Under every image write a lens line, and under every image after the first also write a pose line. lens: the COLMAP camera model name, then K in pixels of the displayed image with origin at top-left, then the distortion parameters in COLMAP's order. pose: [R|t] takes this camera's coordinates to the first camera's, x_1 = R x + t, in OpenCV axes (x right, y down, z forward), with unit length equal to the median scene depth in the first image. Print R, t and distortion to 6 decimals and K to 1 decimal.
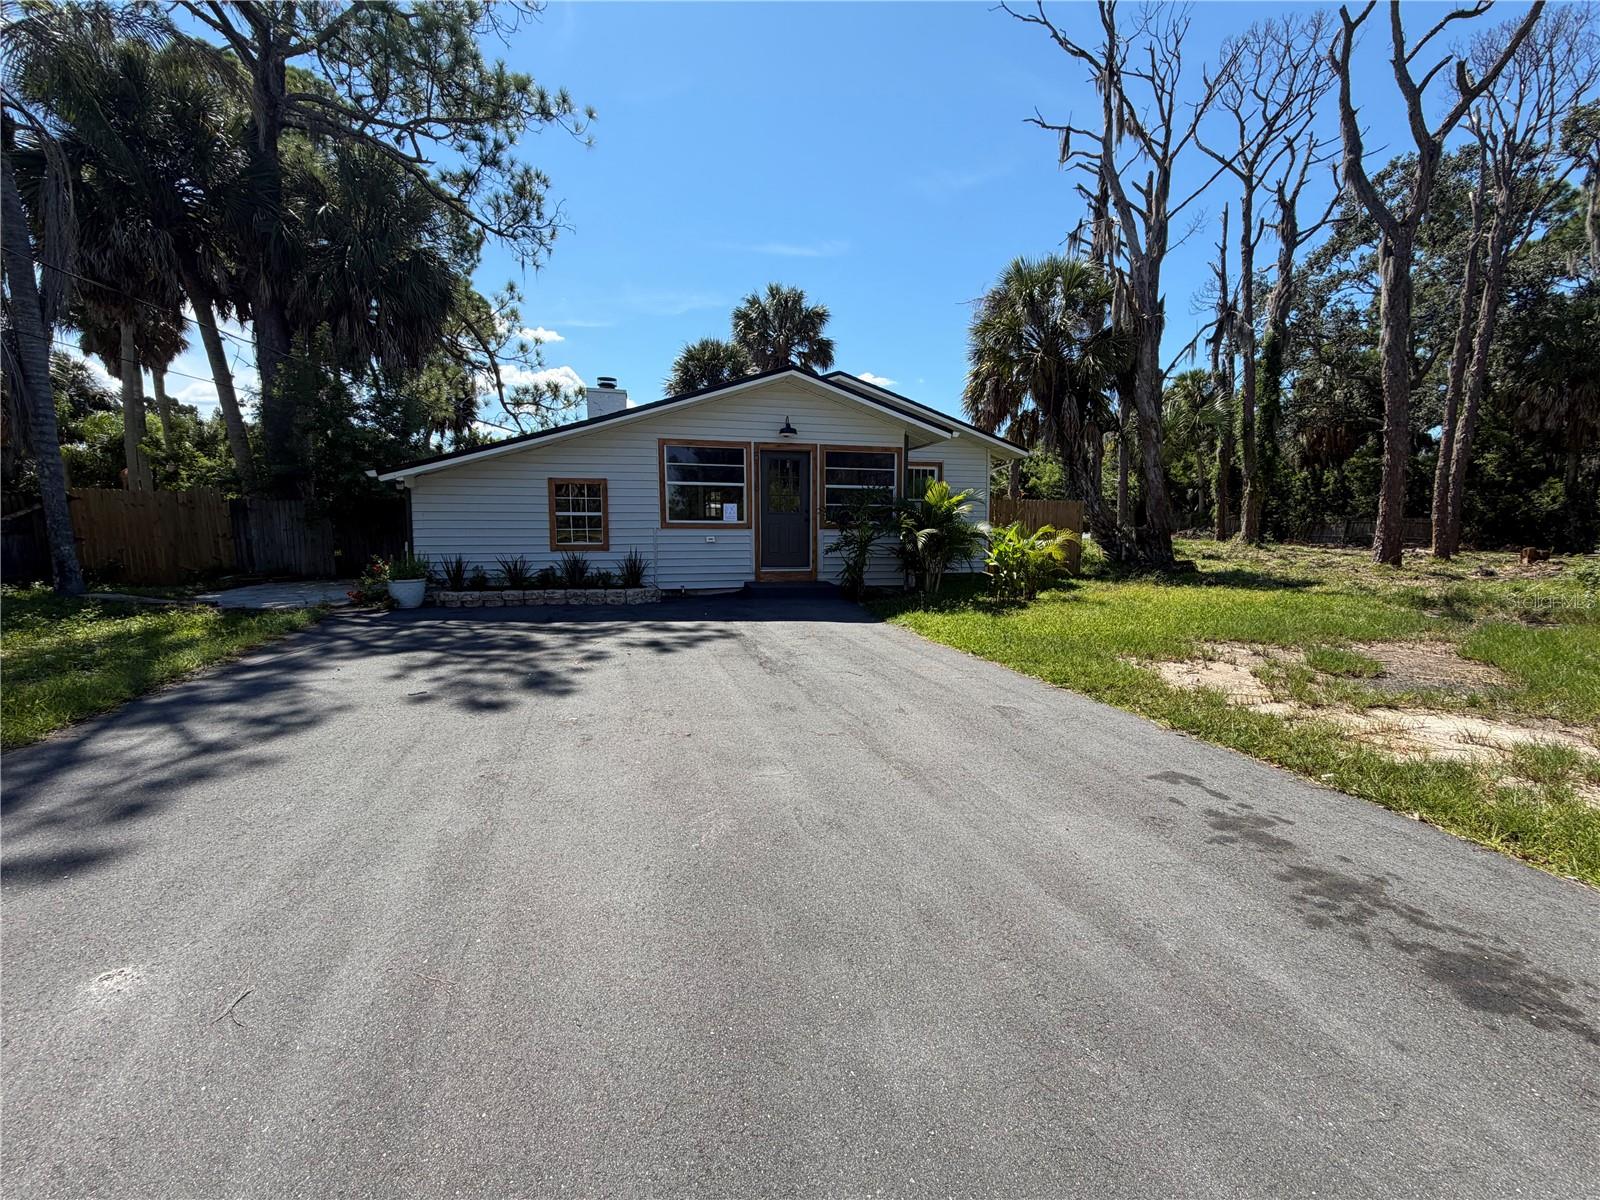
lens RADIAL K [[650.2, 0, 807.1], [0, 650.2, 603.8], [0, 0, 1]] dist [0.001050, 0.000233]
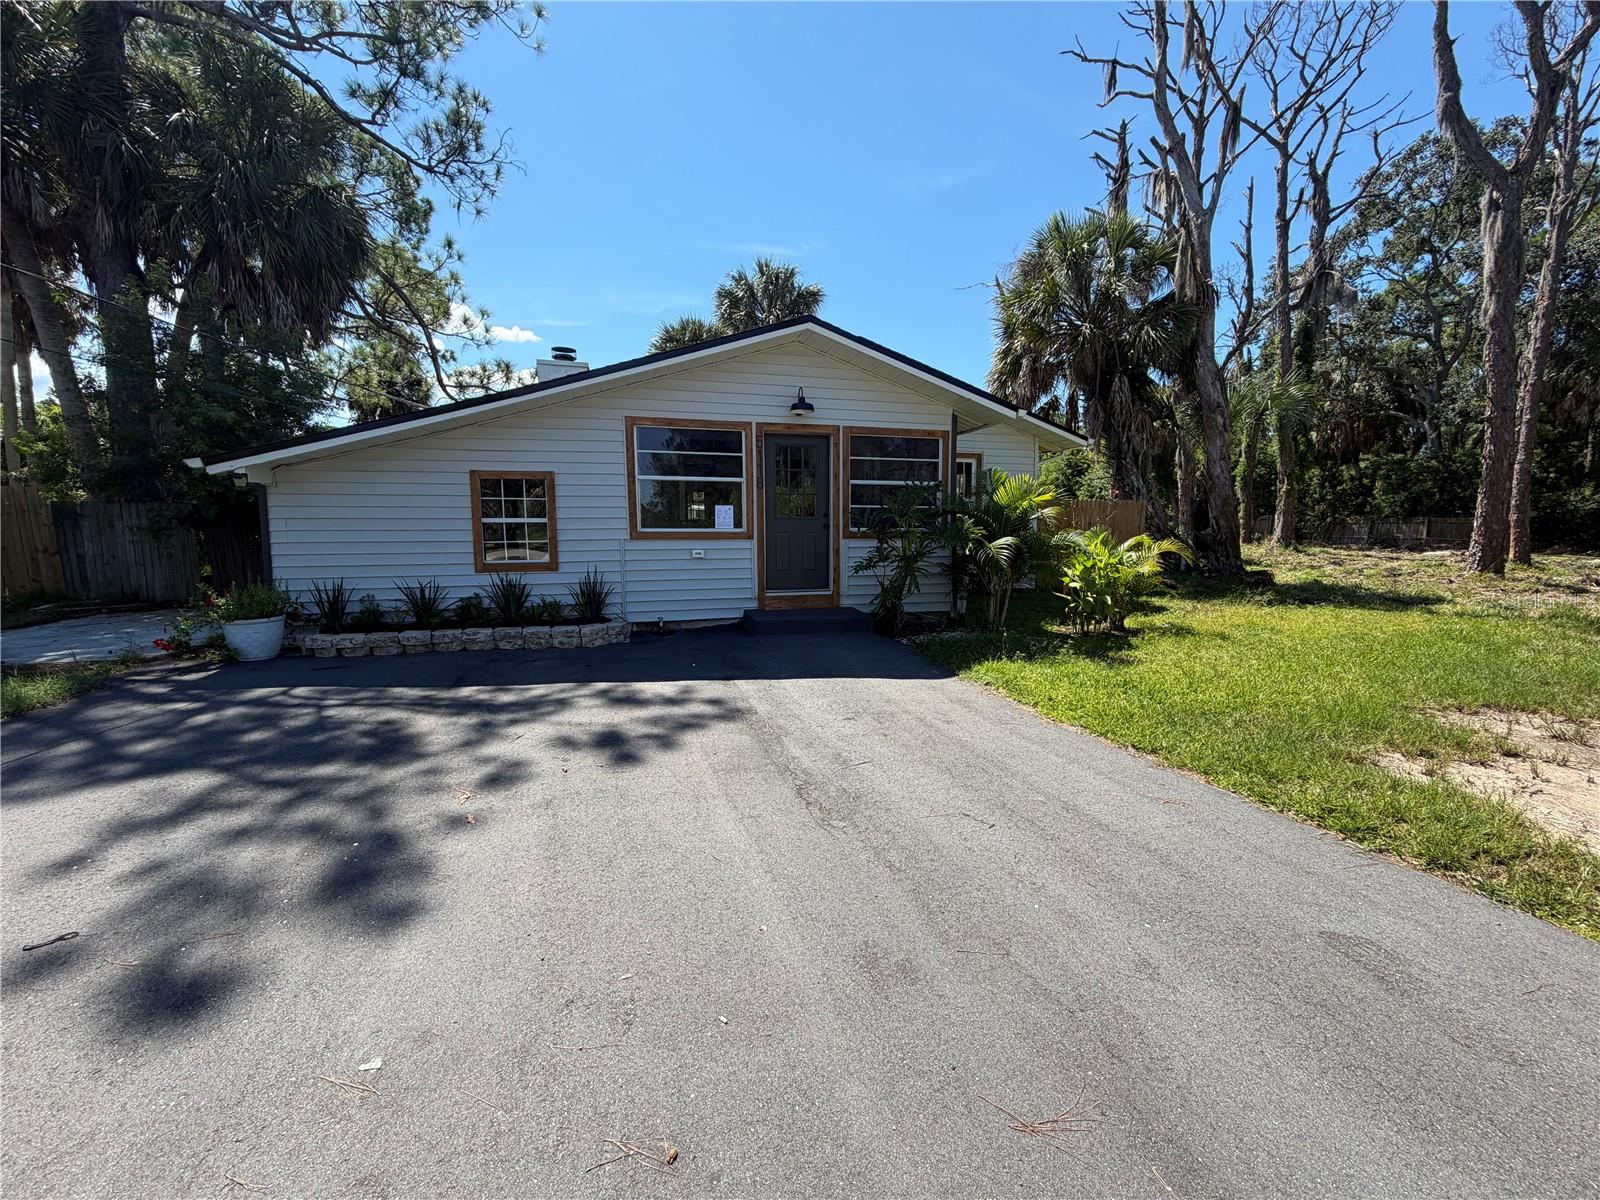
lens RADIAL K [[650.2, 0, 807.1], [0, 650.2, 603.8], [0, 0, 1]] dist [0.001050, 0.000233]
pose [[0.999551, -0.007907, 0.028891, -0.044467], [0.007940, 0.999968, -0.001014, -0.038810], [-0.028882, 0.001243, 0.999582, 0.246454]]
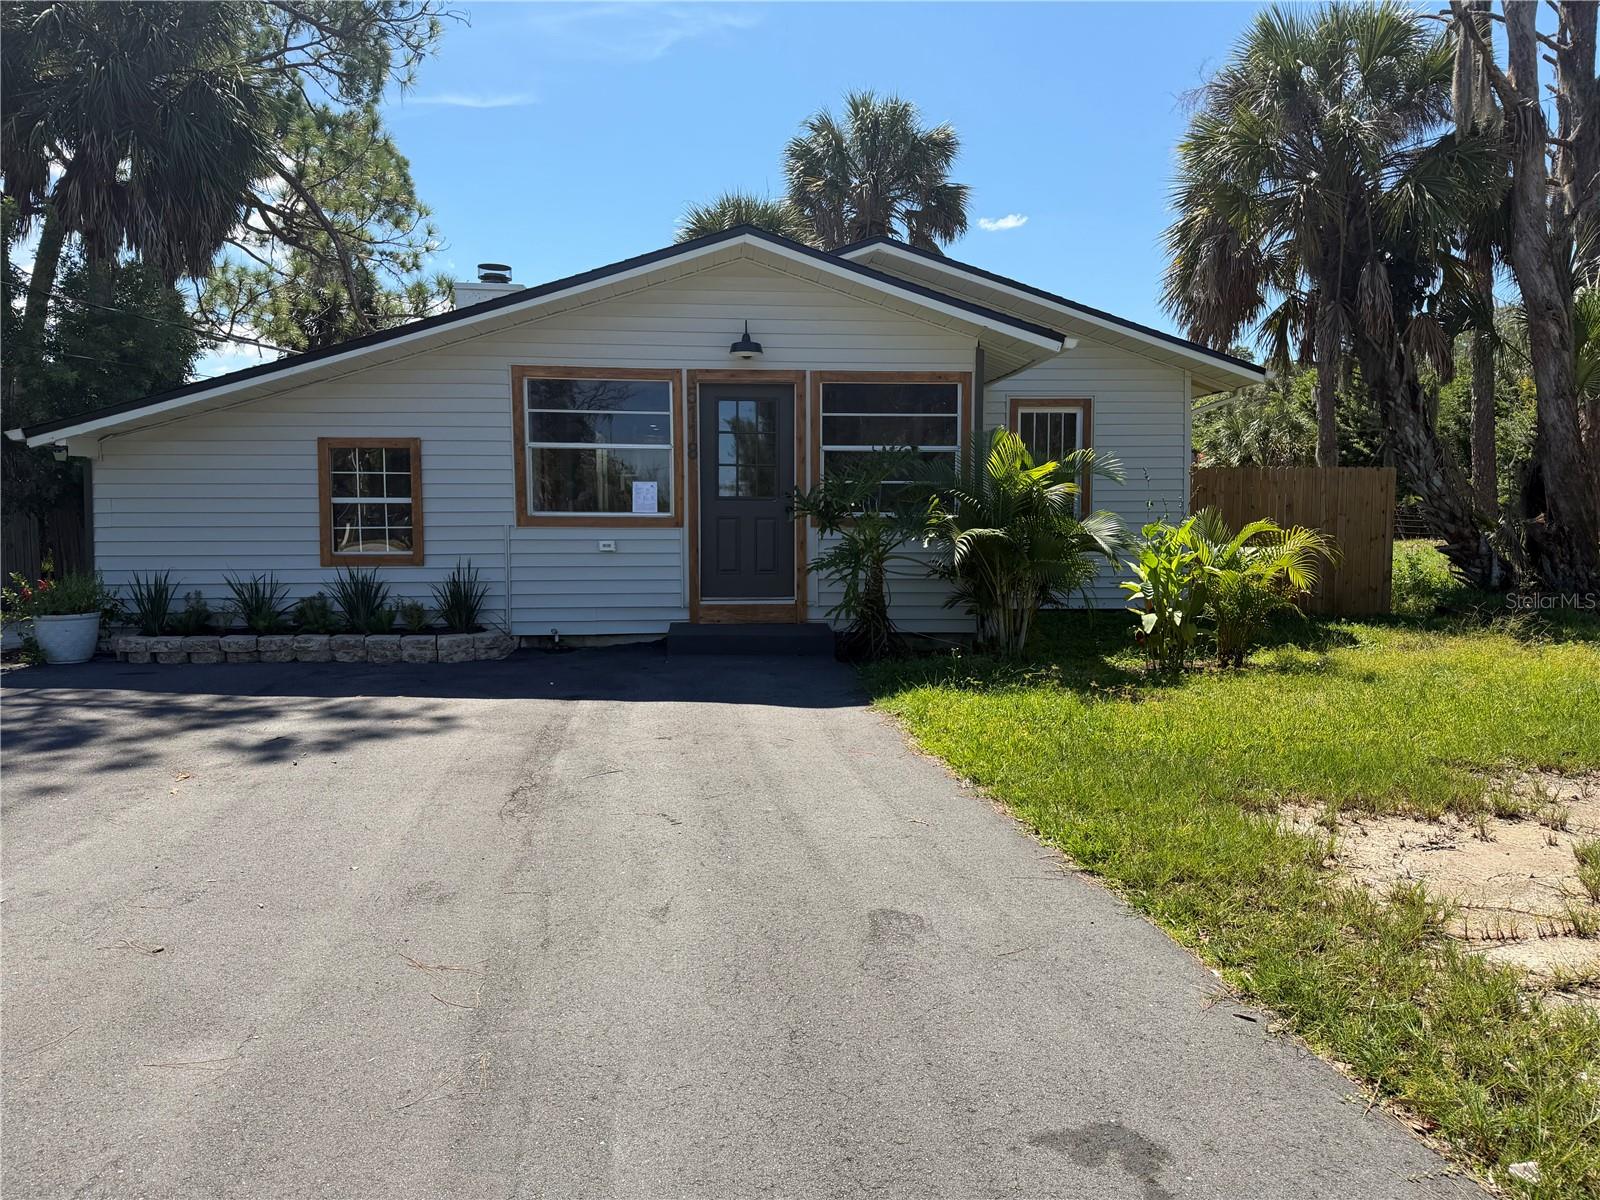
lens RADIAL K [[1123.2, 0, 802.6], [0, 1123.2, 599.3], [0, 0, 1]] dist [0.089490, -0.126088]
pose [[0.985909, 0.008431, -0.167069, 0.167432], [-0.016421, 0.998783, -0.046502, -0.011644], [0.166474, 0.048591, 0.984848, 0.086440]]
